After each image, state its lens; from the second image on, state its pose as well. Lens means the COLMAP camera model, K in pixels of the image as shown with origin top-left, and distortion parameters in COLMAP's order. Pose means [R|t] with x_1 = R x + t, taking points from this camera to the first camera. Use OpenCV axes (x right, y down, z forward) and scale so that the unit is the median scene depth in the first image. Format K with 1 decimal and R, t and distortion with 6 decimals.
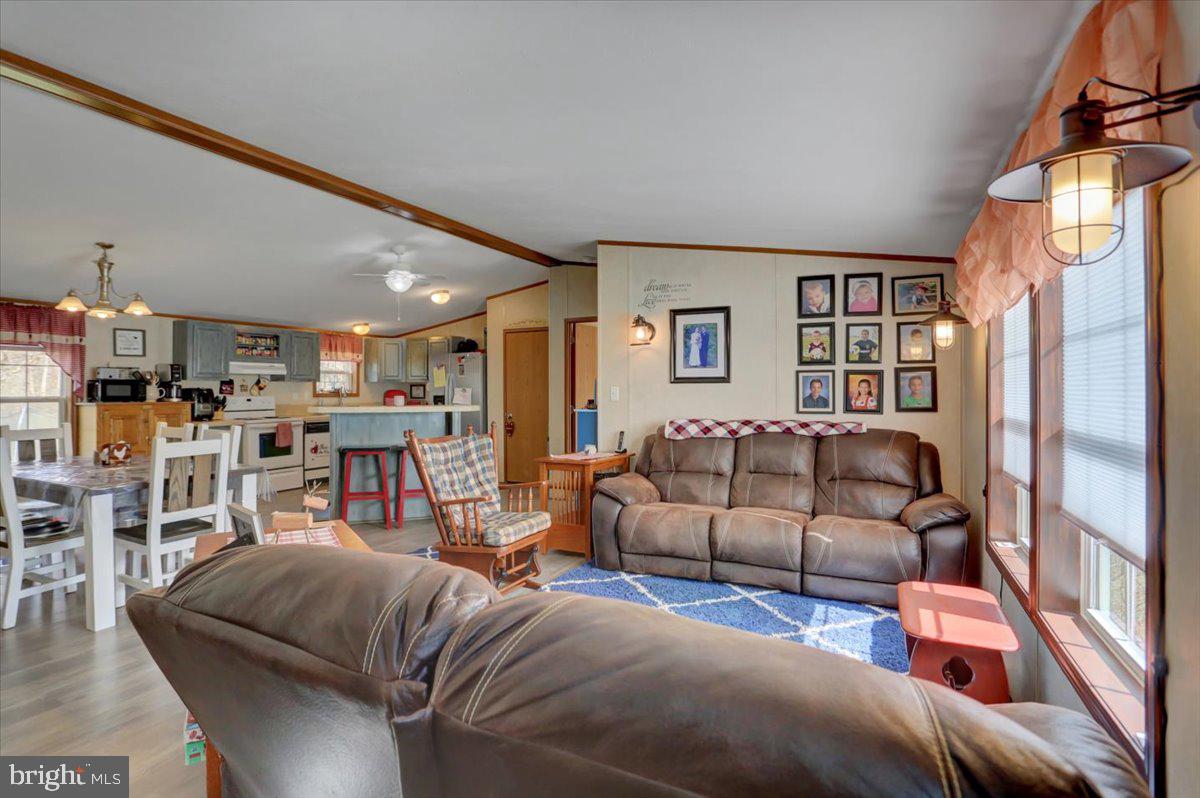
lens RADIAL K [[554.3, 0, 555.7], [0, 554.3, 385.5], [0, 0, 1]] dist [-0.057438, 0.025406]
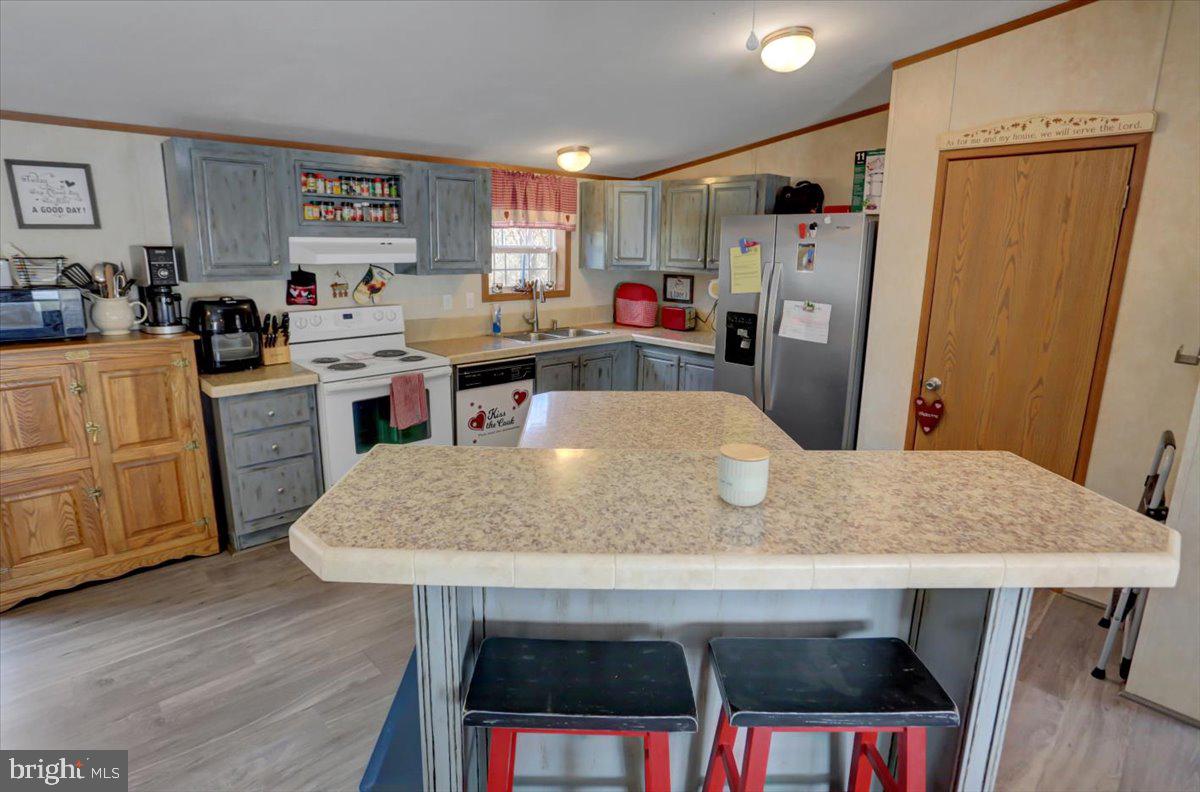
lens RADIAL K [[634.8, 0, 589.3], [0, 634.8, 391.6], [0, 0, 1]] dist [-0.065677, 0.034491]
pose [[0.948317, 0.085174, -0.305679, -0.203827], [-0.014010, 0.973602, 0.227820, -0.041443], [0.317014, -0.211764, 0.924477, 0.594253]]
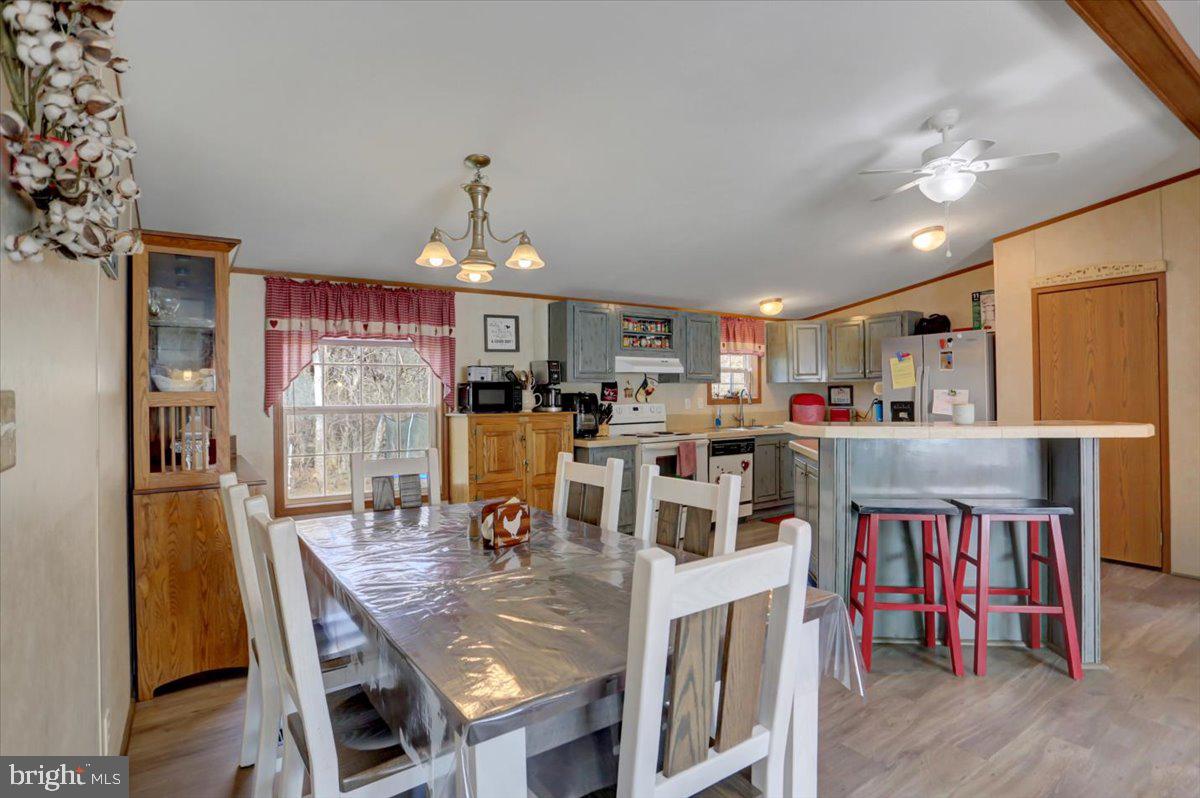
lens RADIAL K [[595.6, 0, 609.3], [0, 595.6, 392.3], [0, 0, 1]] dist [-0.082137, 0.035636]
pose [[0.893243, -0.009527, -0.449474, -0.256838], [0.011729, 0.999929, 0.002113, 0.002756], [0.449422, -0.007159, 0.893291, 0.295565]]
